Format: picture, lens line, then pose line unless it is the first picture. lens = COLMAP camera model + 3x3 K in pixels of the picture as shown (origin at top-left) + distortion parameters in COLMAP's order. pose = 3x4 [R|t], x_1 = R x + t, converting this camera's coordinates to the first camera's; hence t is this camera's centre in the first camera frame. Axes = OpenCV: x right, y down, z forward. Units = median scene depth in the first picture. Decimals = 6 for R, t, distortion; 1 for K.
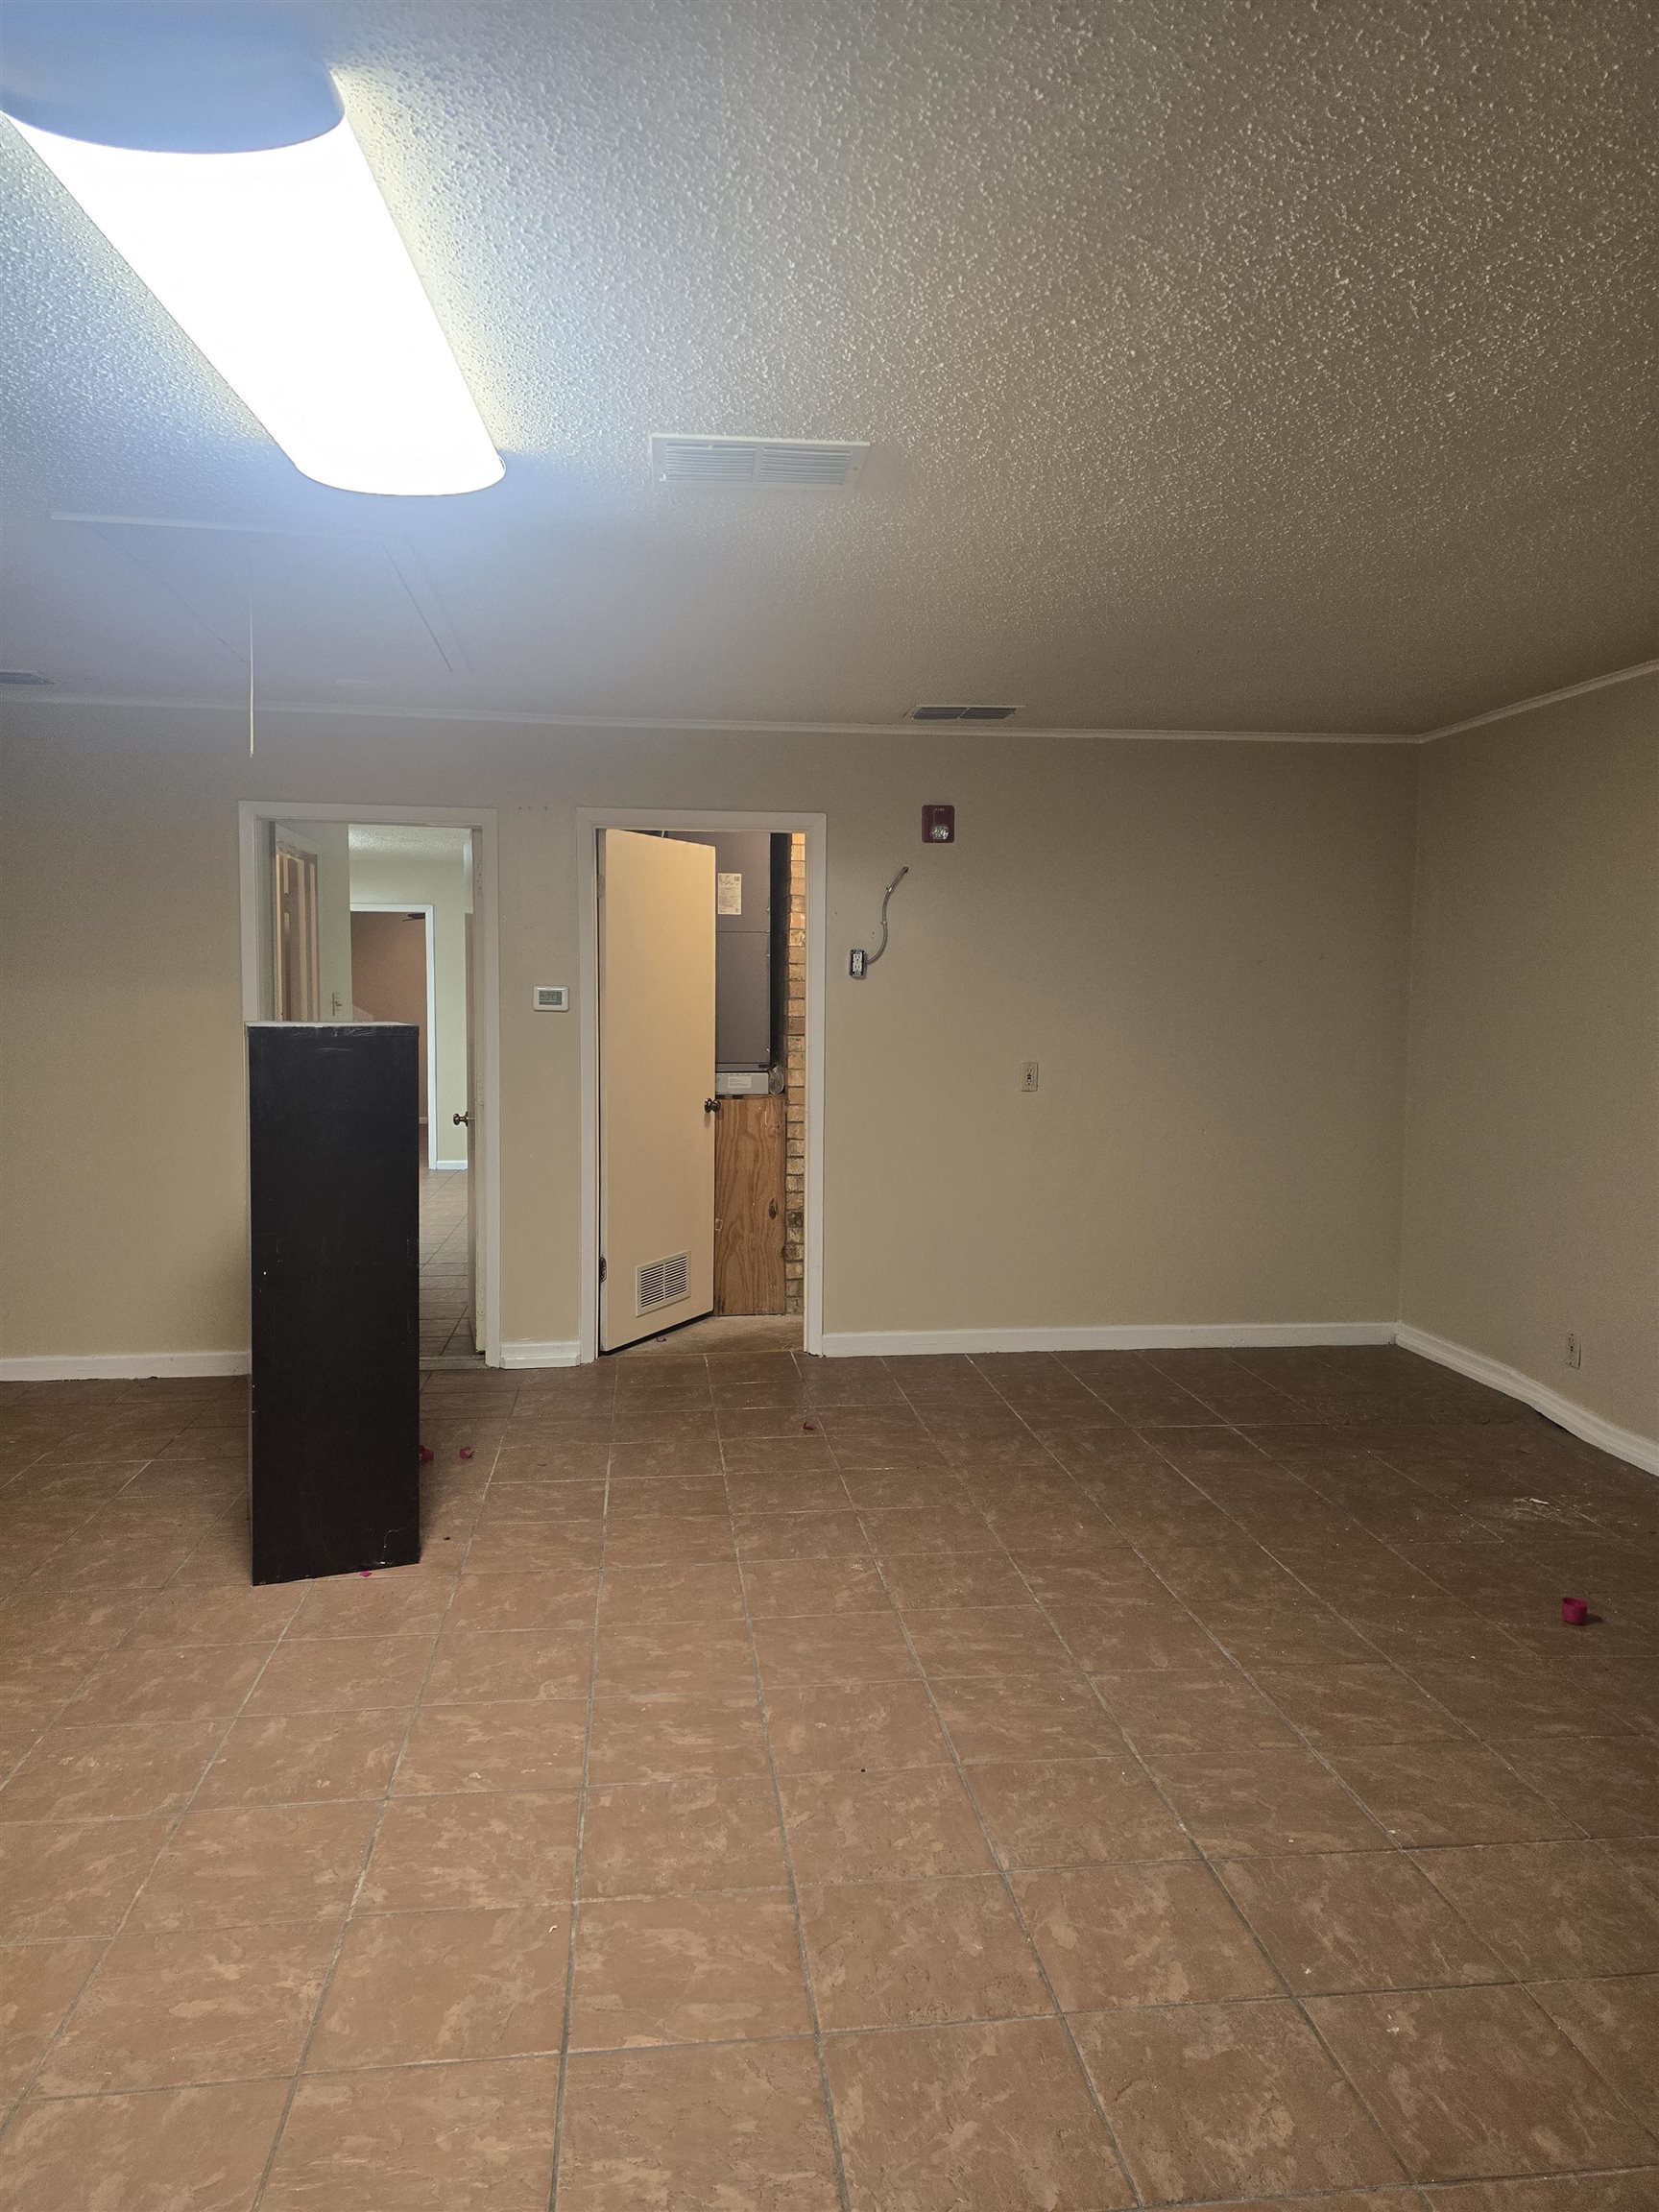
lens RADIAL K [[1493.9, 0, 824.1], [0, 1493.9, 1104.3], [0, 0, 1]] dist [0.060498, -0.042988]
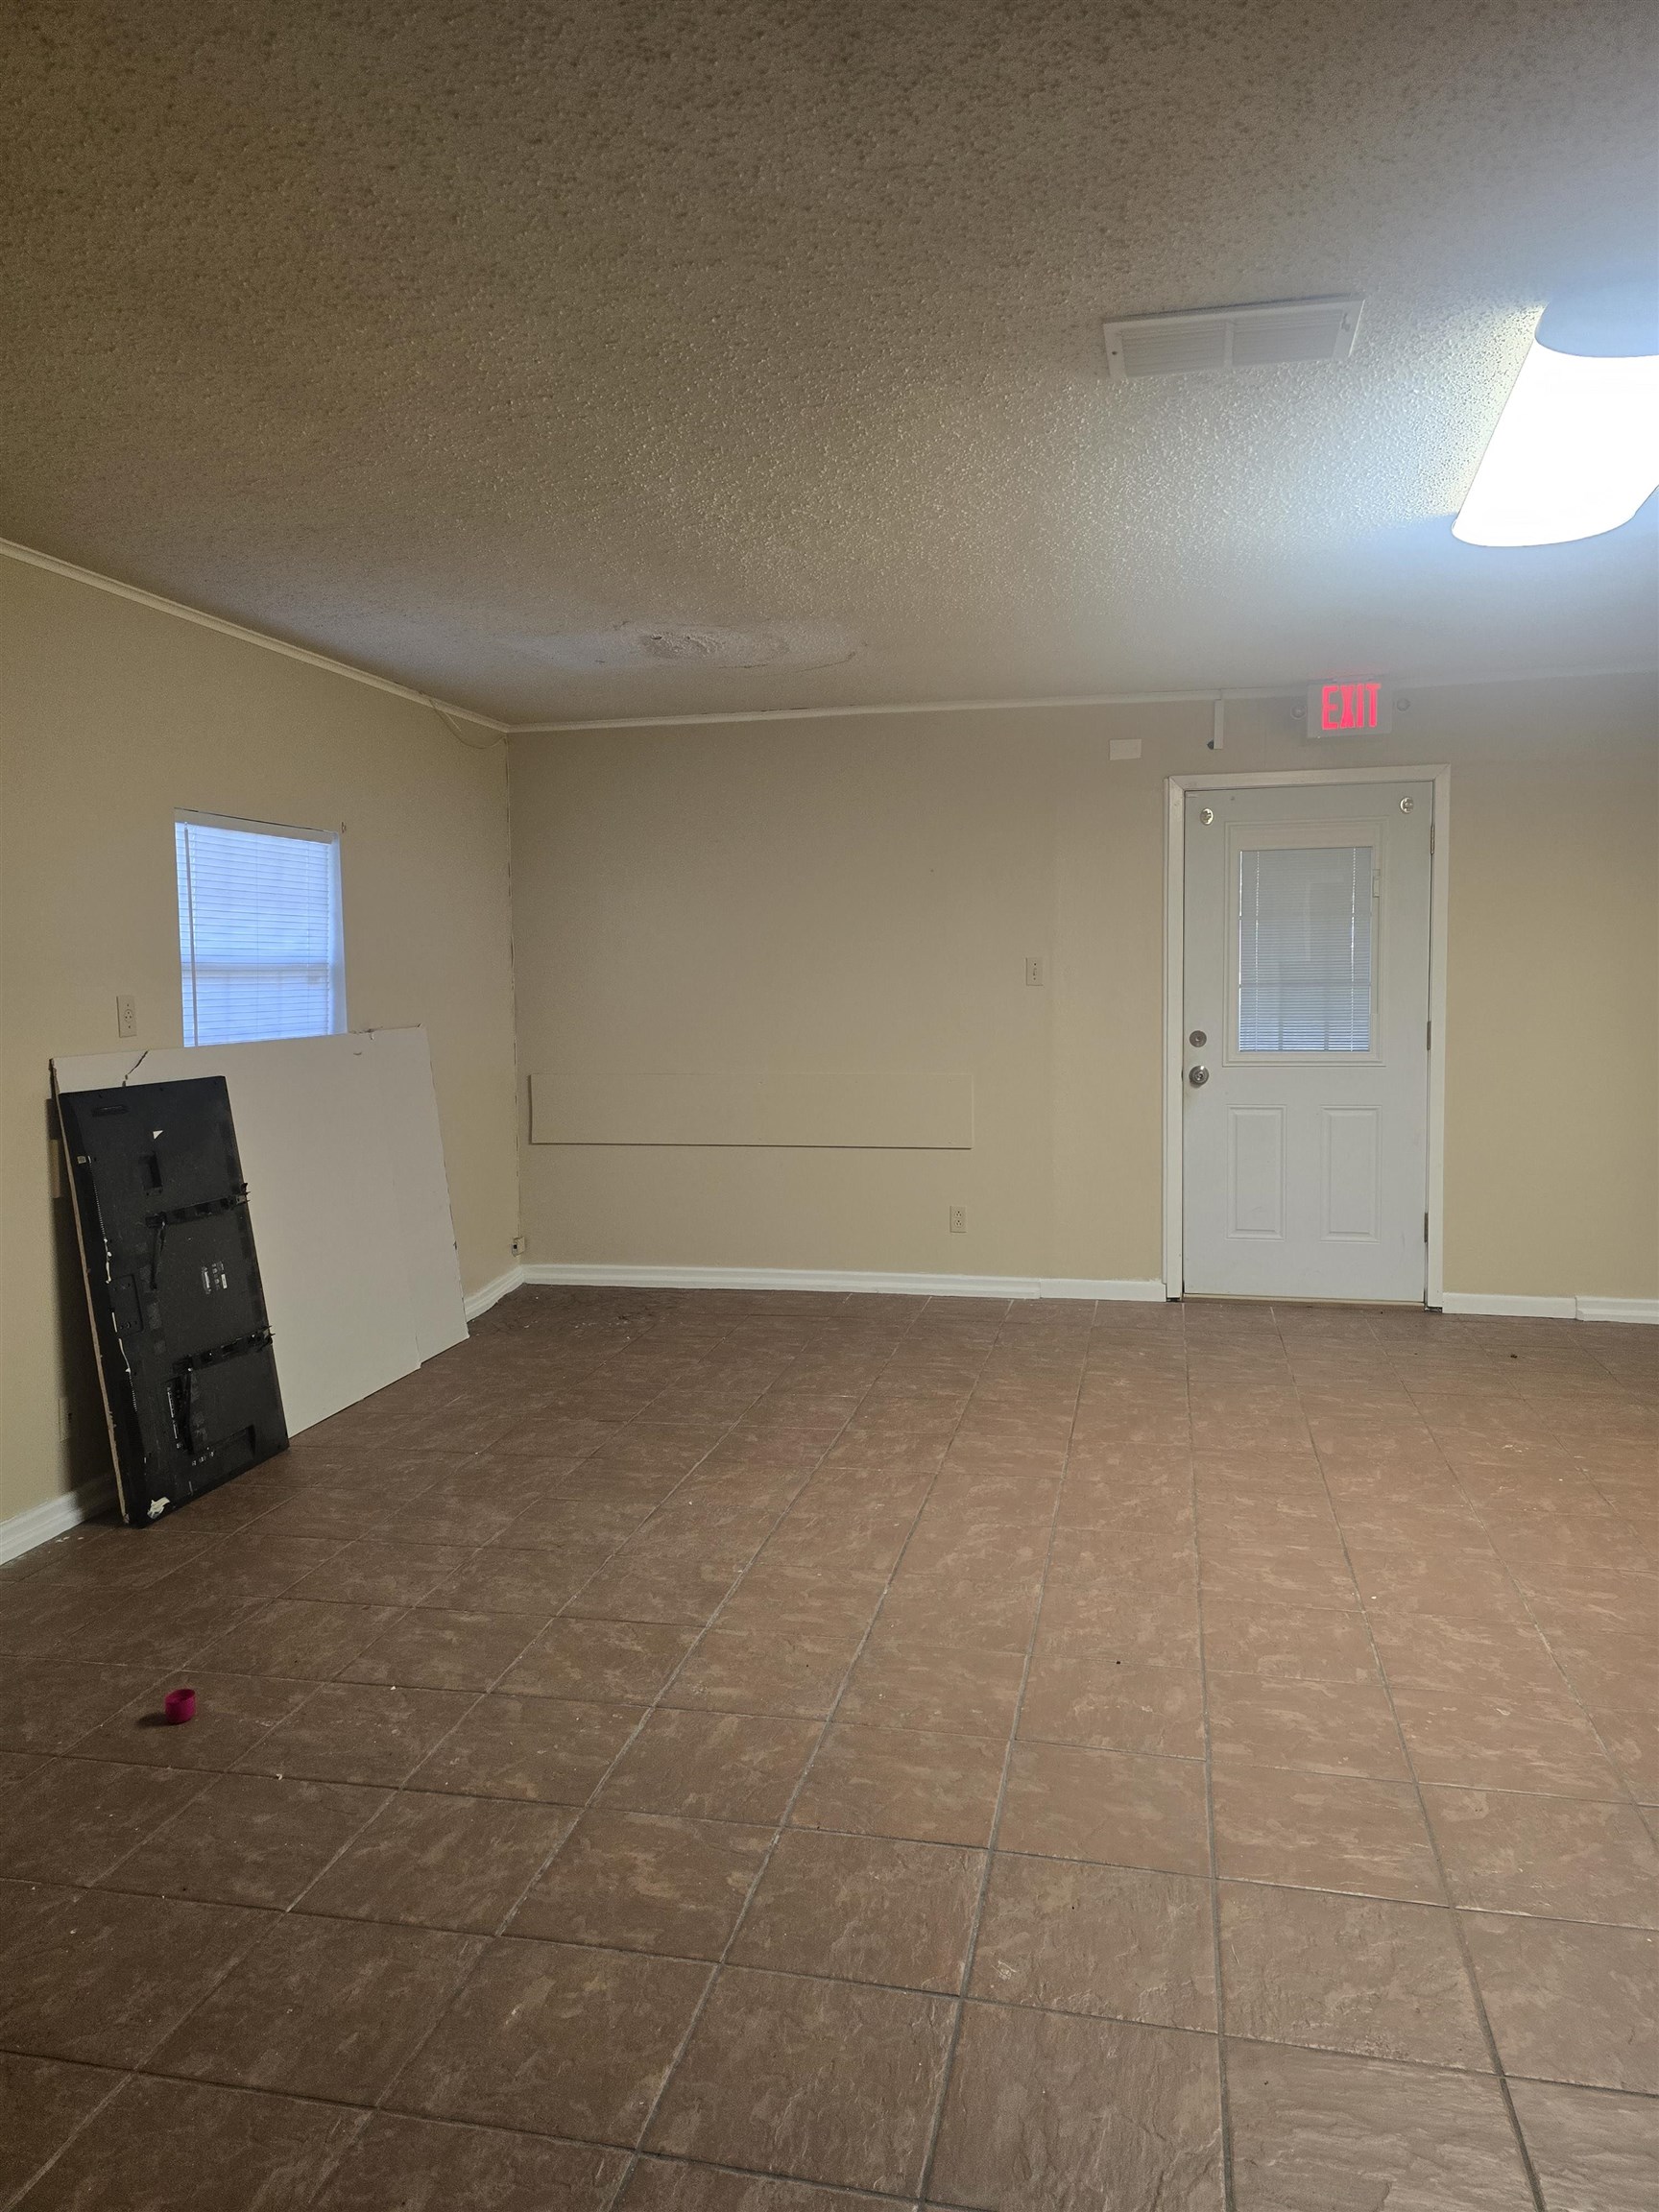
lens RADIAL K [[1493.9, 0, 827.6], [0, 1493.9, 1109.8], [0, 0, 1]] dist [0.060498, -0.042988]
pose [[-0.942248, -0.030348, 0.333538, -0.130213], [0.028161, 0.985180, 0.169195, -0.147514], [-0.333730, 0.168816, -0.927430, 2.054740]]
